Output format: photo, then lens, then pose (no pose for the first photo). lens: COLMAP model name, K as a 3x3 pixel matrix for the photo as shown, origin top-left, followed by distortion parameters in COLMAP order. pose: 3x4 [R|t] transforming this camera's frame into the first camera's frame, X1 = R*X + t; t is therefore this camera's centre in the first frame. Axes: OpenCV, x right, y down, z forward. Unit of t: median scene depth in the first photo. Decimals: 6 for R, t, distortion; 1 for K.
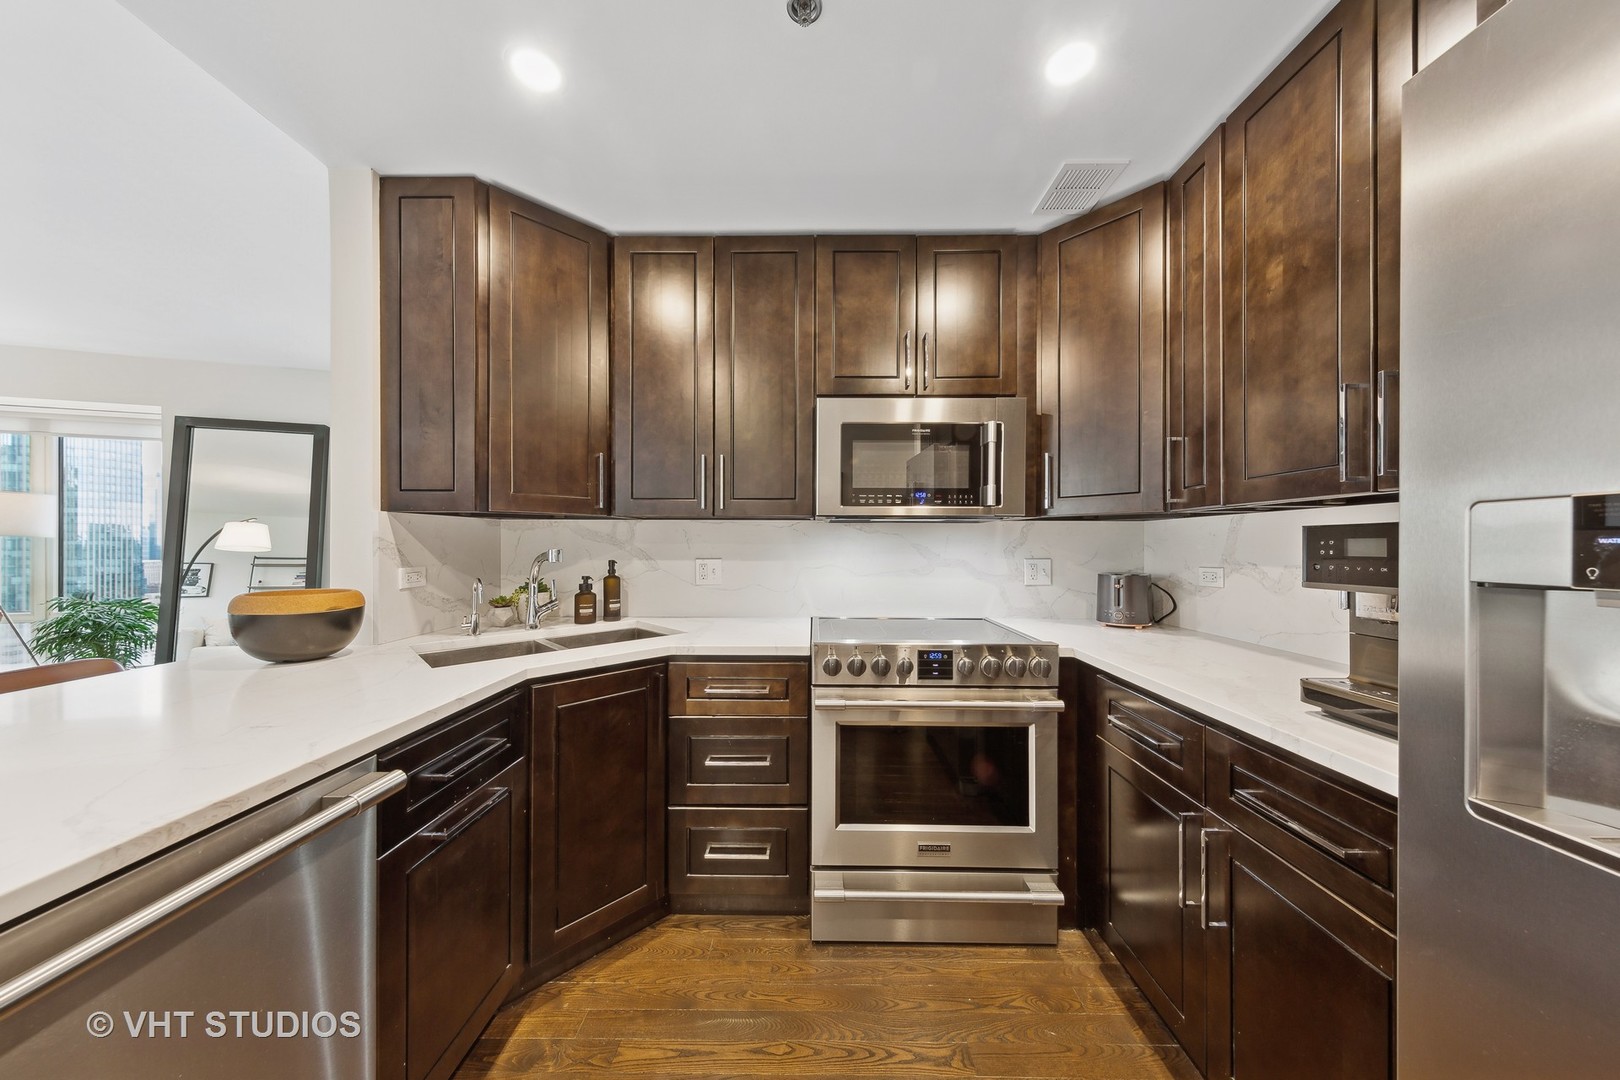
lens RADIAL K [[515.9, 0, 813.1], [0, 515.9, 544.2], [0, 0, 1]] dist [-0.000041, 0.000073]
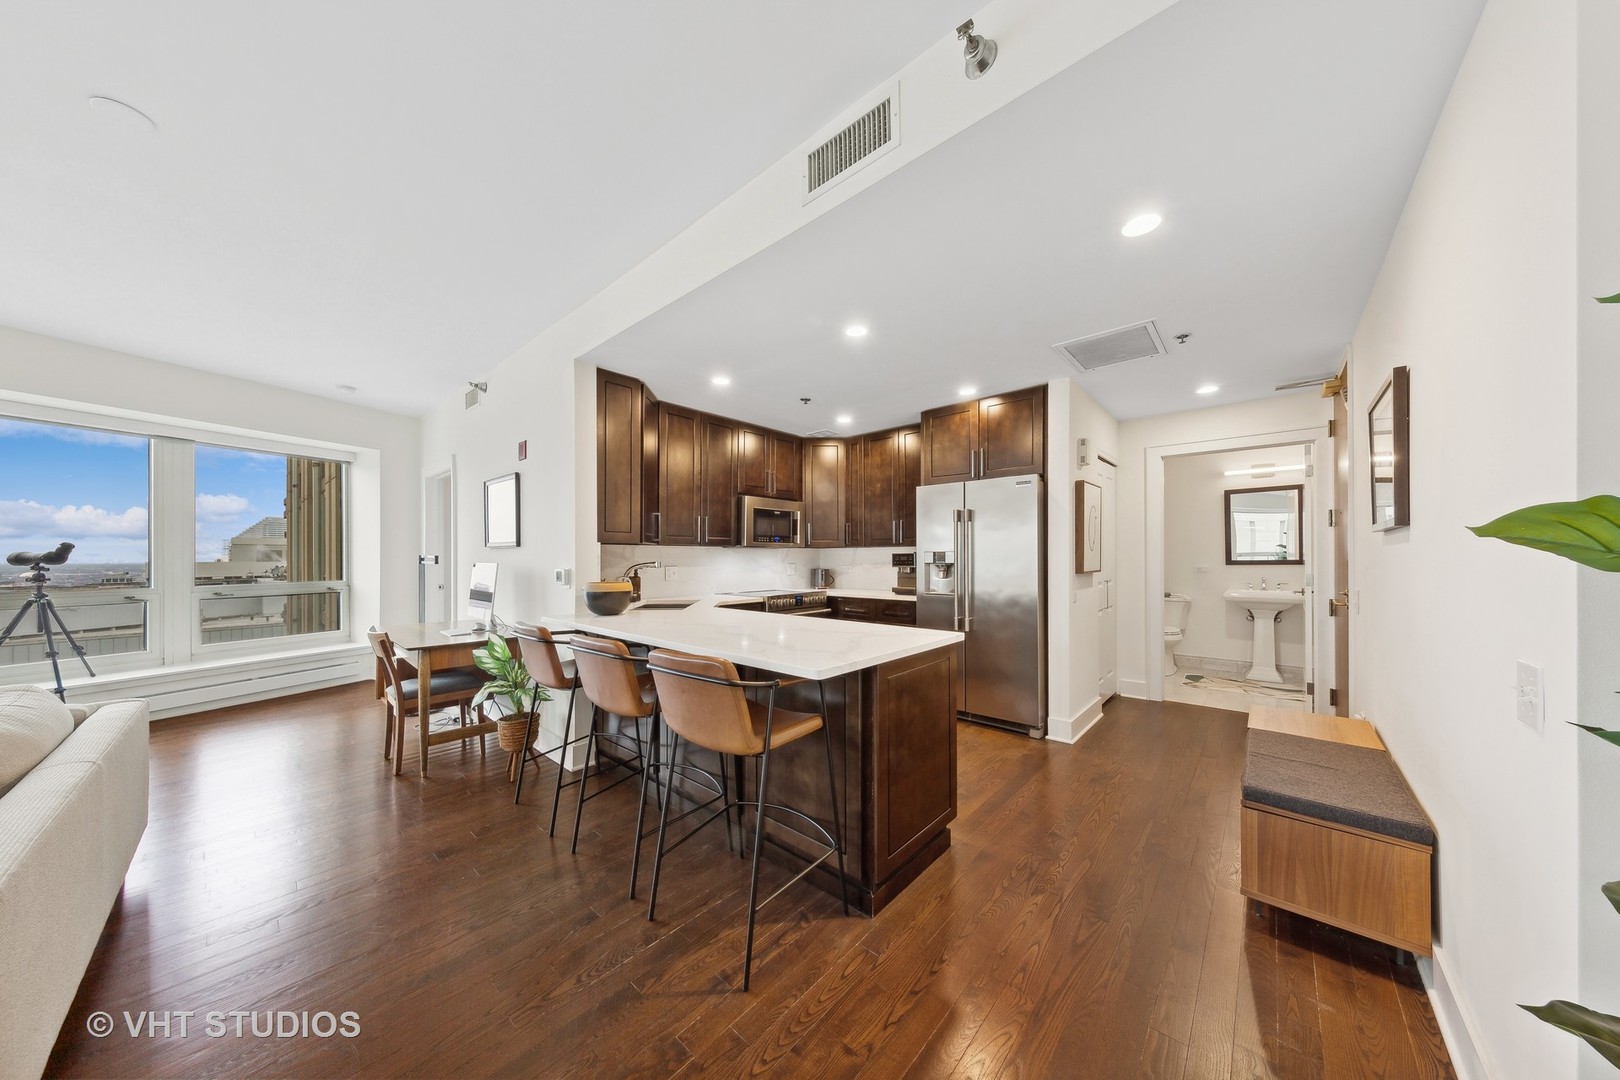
lens RADIAL K [[517.3, 0, 814.3], [0, 517.3, 555.9], [0, 0, 1]] dist [0.000393, 0.000038]
pose [[0.651582, -0.001561, 0.758577, -1.623512], [0.003127, 0.999995, -0.000628, -0.008245], [-0.758572, 0.002782, 0.651583, -0.796891]]
